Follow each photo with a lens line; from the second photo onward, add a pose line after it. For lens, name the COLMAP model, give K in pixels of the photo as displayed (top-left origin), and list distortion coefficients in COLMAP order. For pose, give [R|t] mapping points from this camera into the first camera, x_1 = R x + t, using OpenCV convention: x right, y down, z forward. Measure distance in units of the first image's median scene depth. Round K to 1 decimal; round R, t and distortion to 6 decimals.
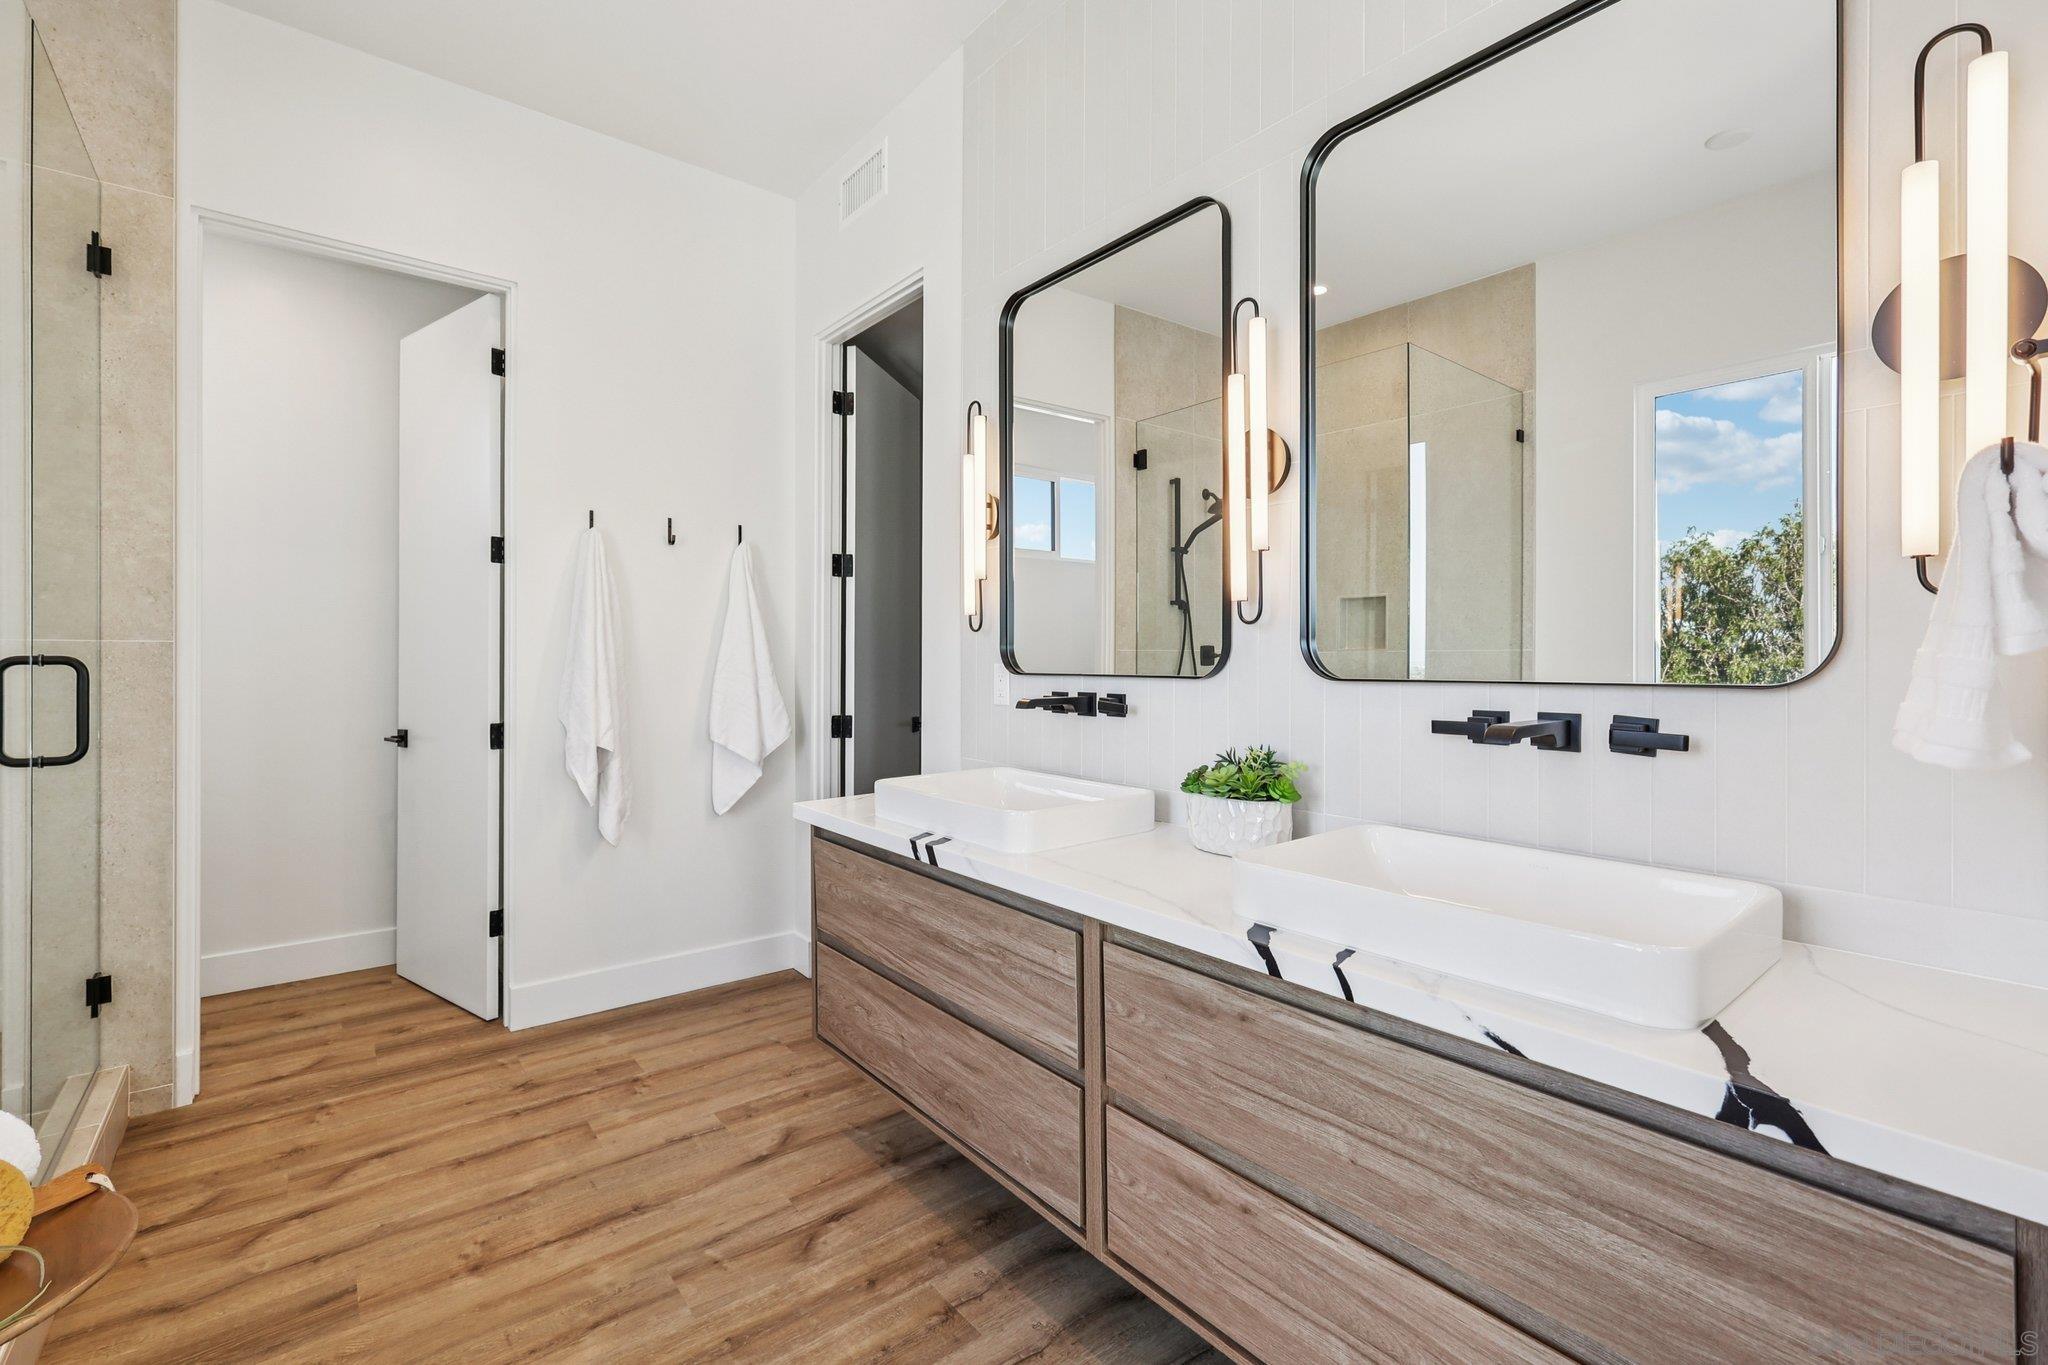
lens RADIAL K [[886.3, 0, 1029.7], [0, 886.3, 673.2], [0, 0, 1]] dist [0.002336, 0.000351]
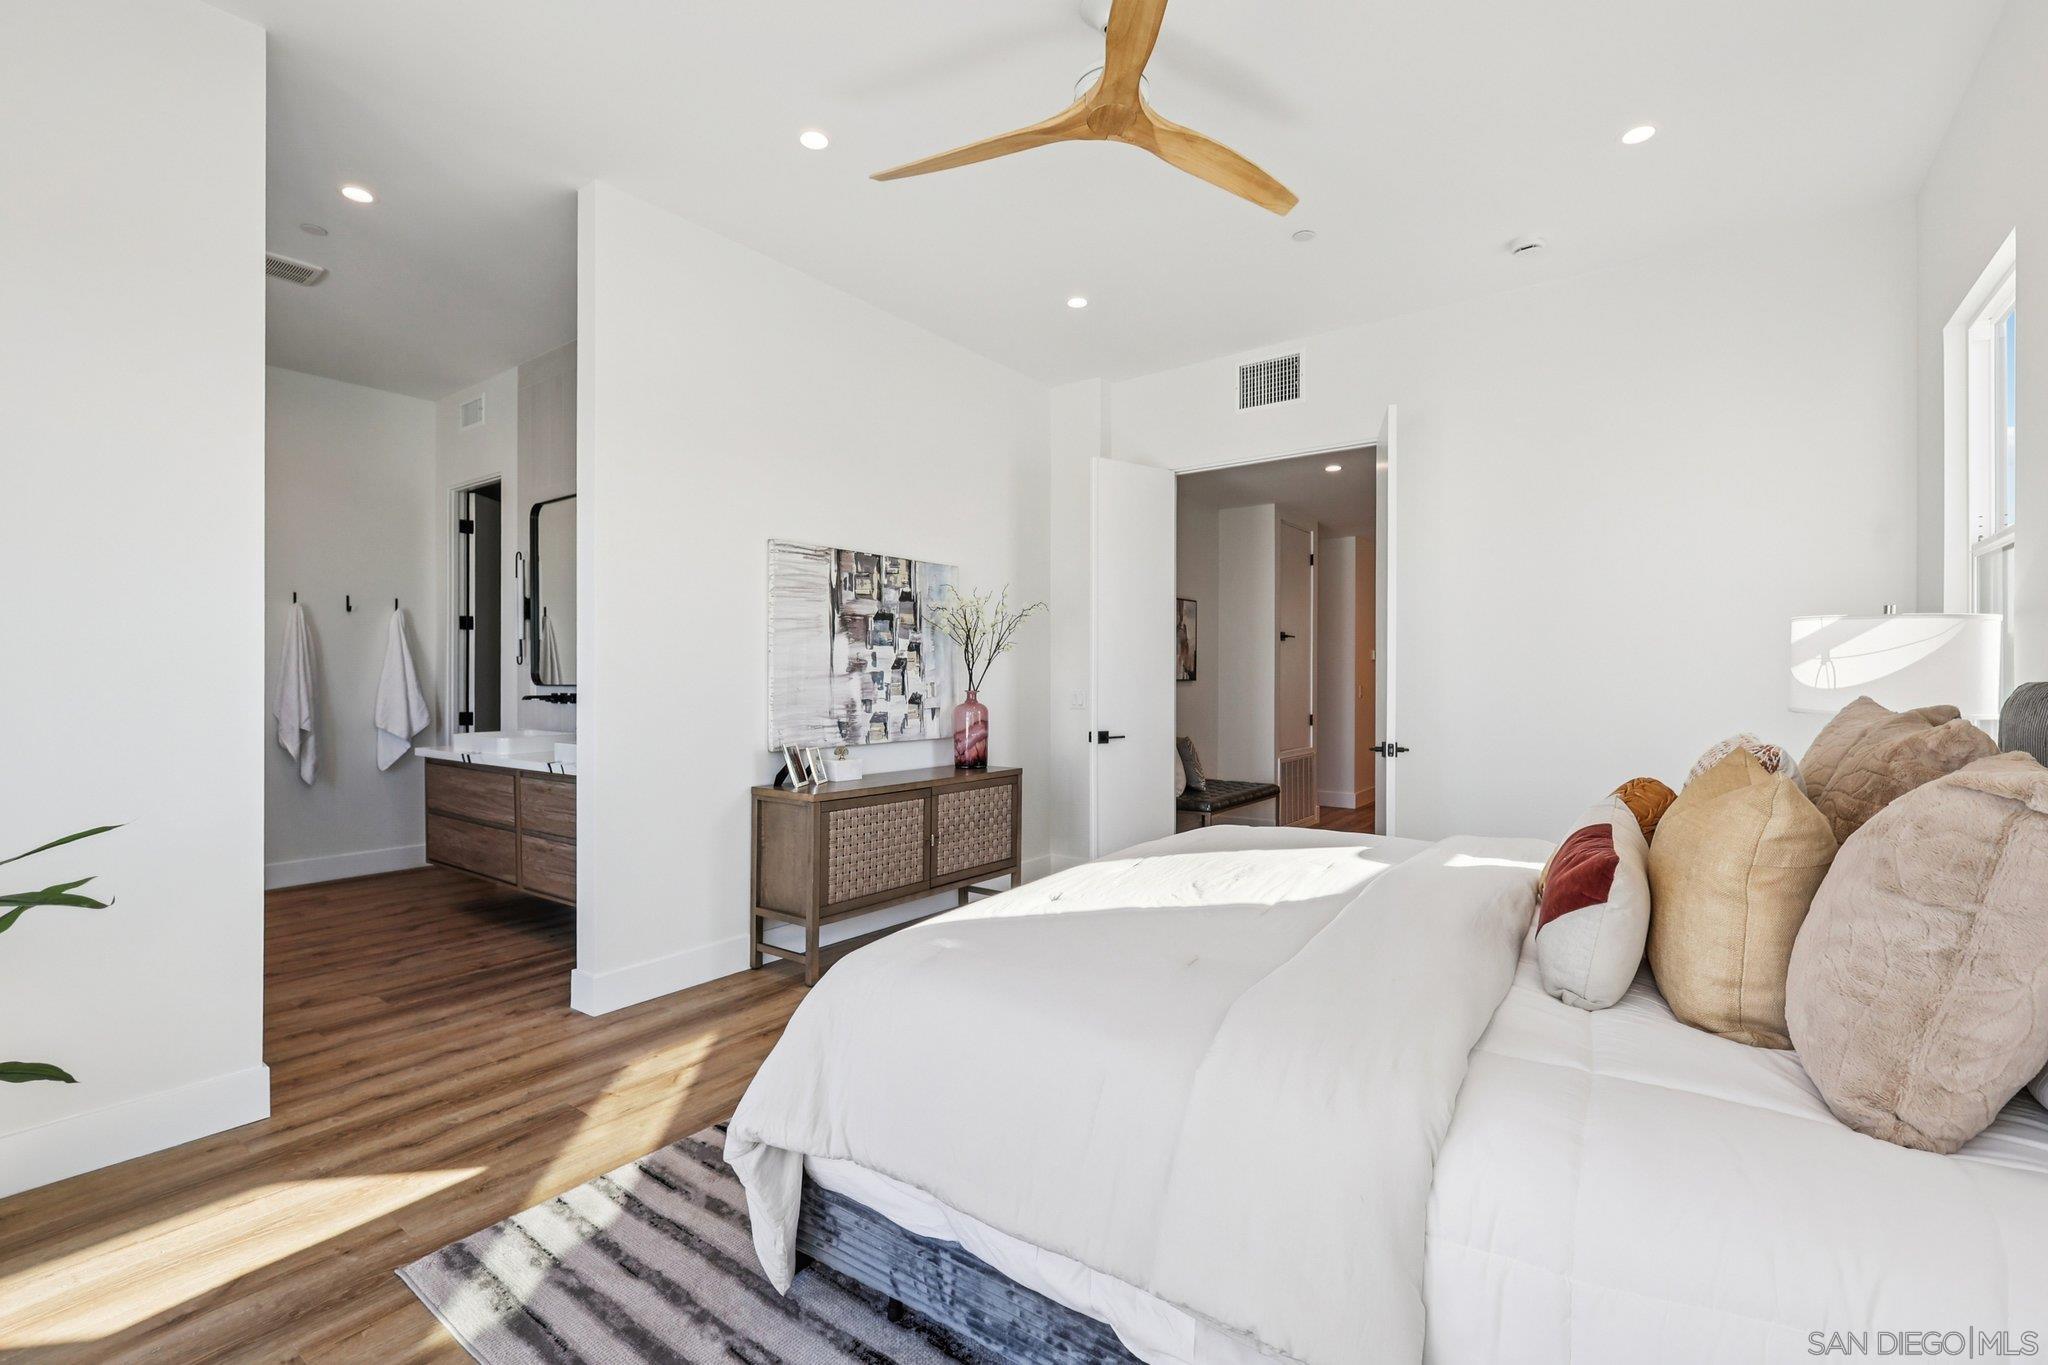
lens RADIAL K [[909.7, 0, 1024.0], [0, 909.7, 682.5], [0, 0, 1]] dist [0.001304, 0.000215]
pose [[0.969530, -0.003031, 0.244955, 0.869736], [0.005511, 0.999940, -0.009441, 0.031994], [-0.244912, 0.010504, 0.969488, -2.072421]]
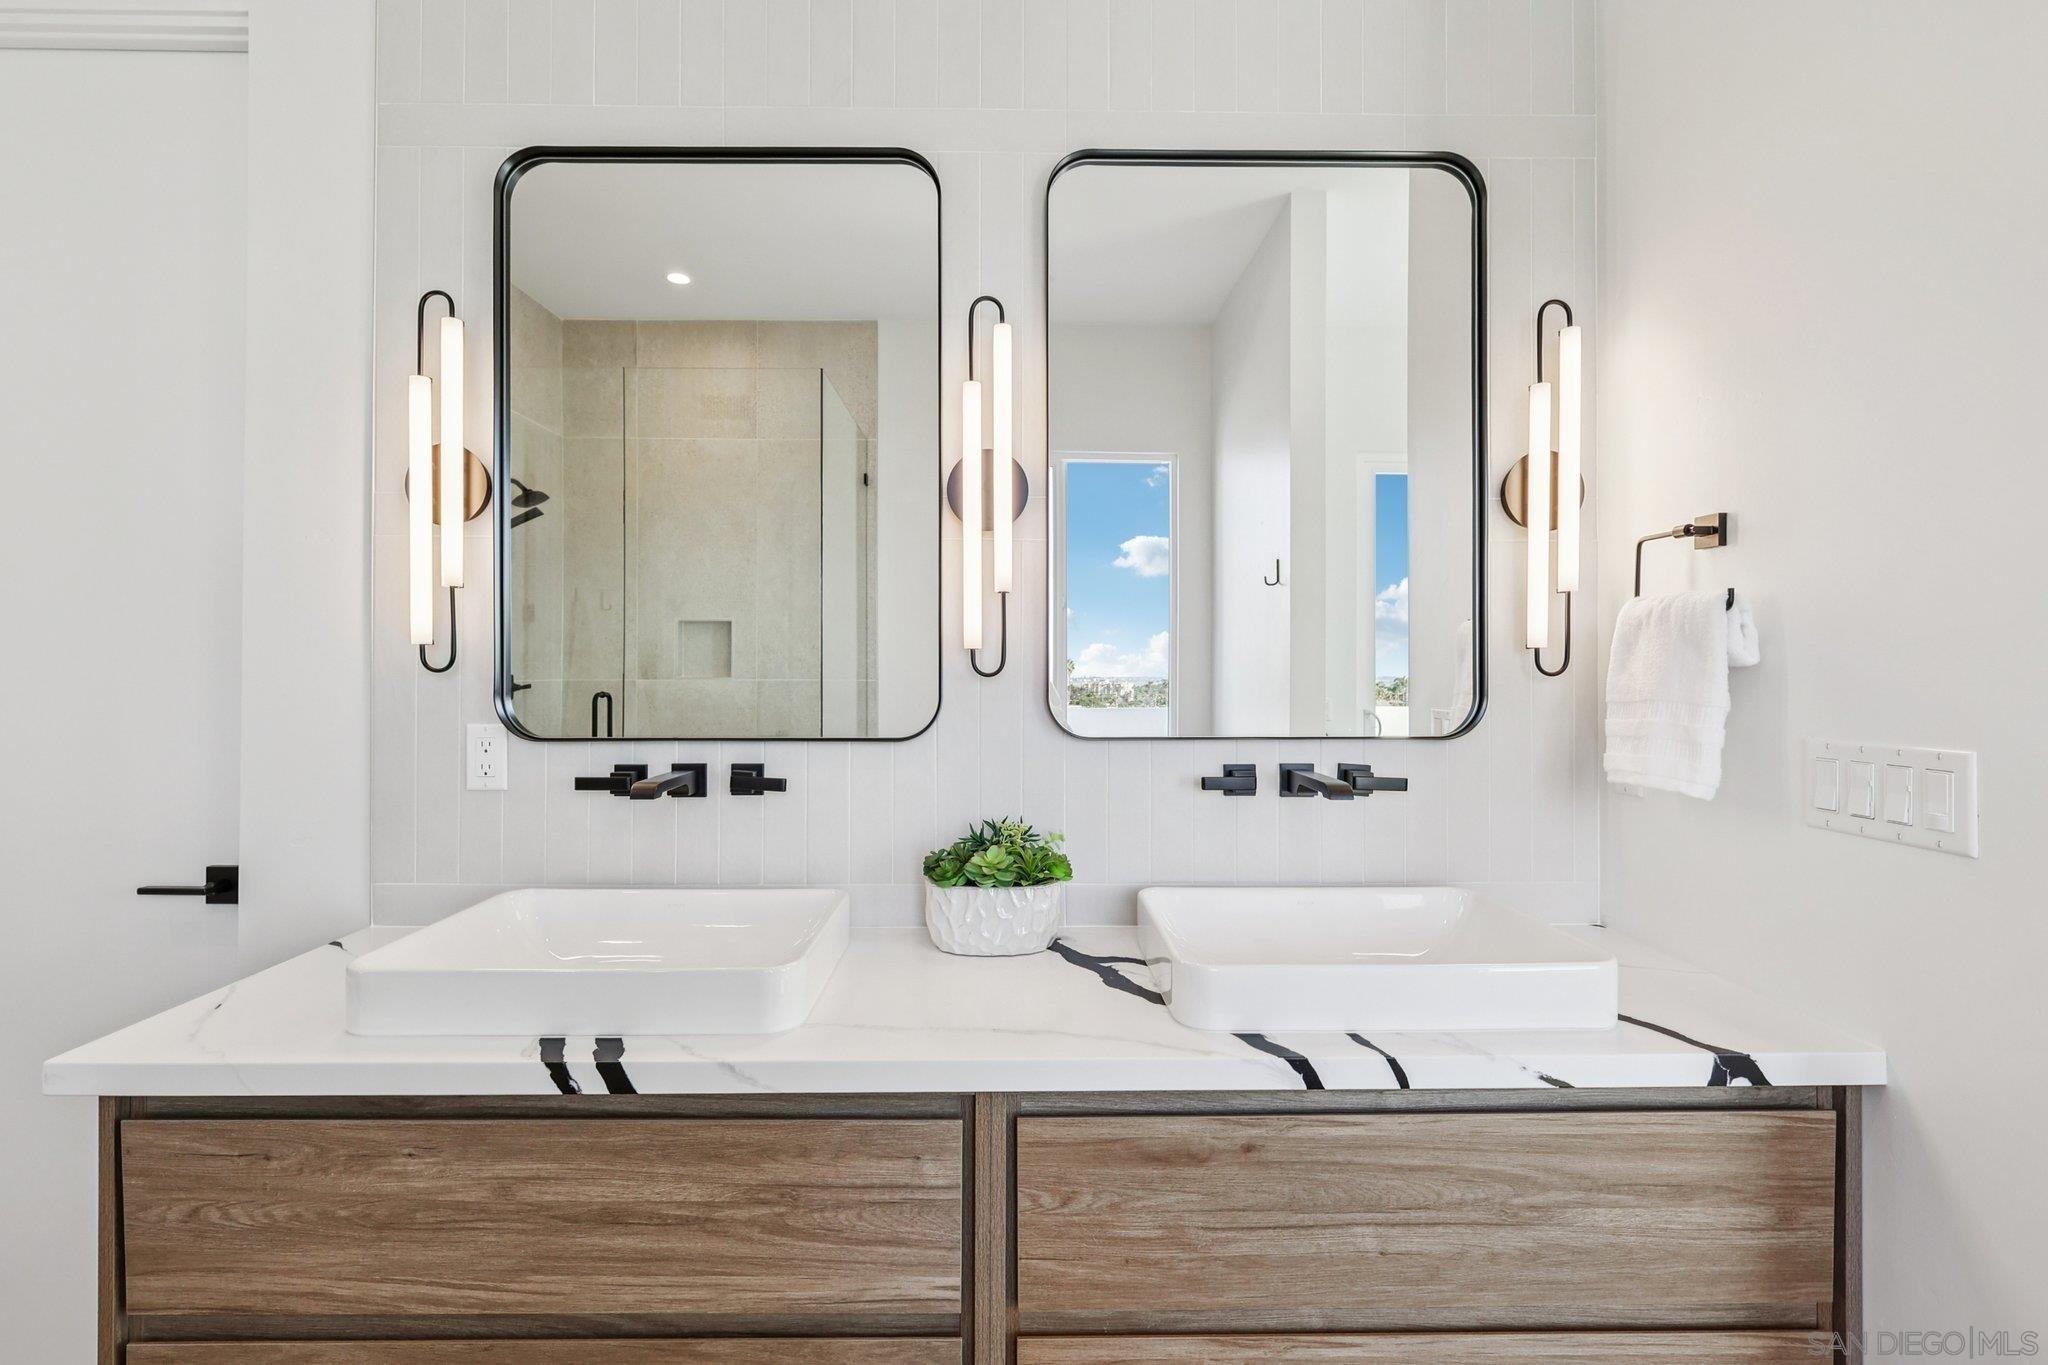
lens RADIAL K [[870.1, 0, 1024.1], [0, 870.1, 698.9], [0, 0, 1]] dist [0.003308, -0.000074]
pose [[0.617116, 0.018909, 0.786645, -0.458284], [0.008076, 0.999506, -0.030361, -0.026224], [-0.786831, 0.025089, 0.616659, 0.492495]]
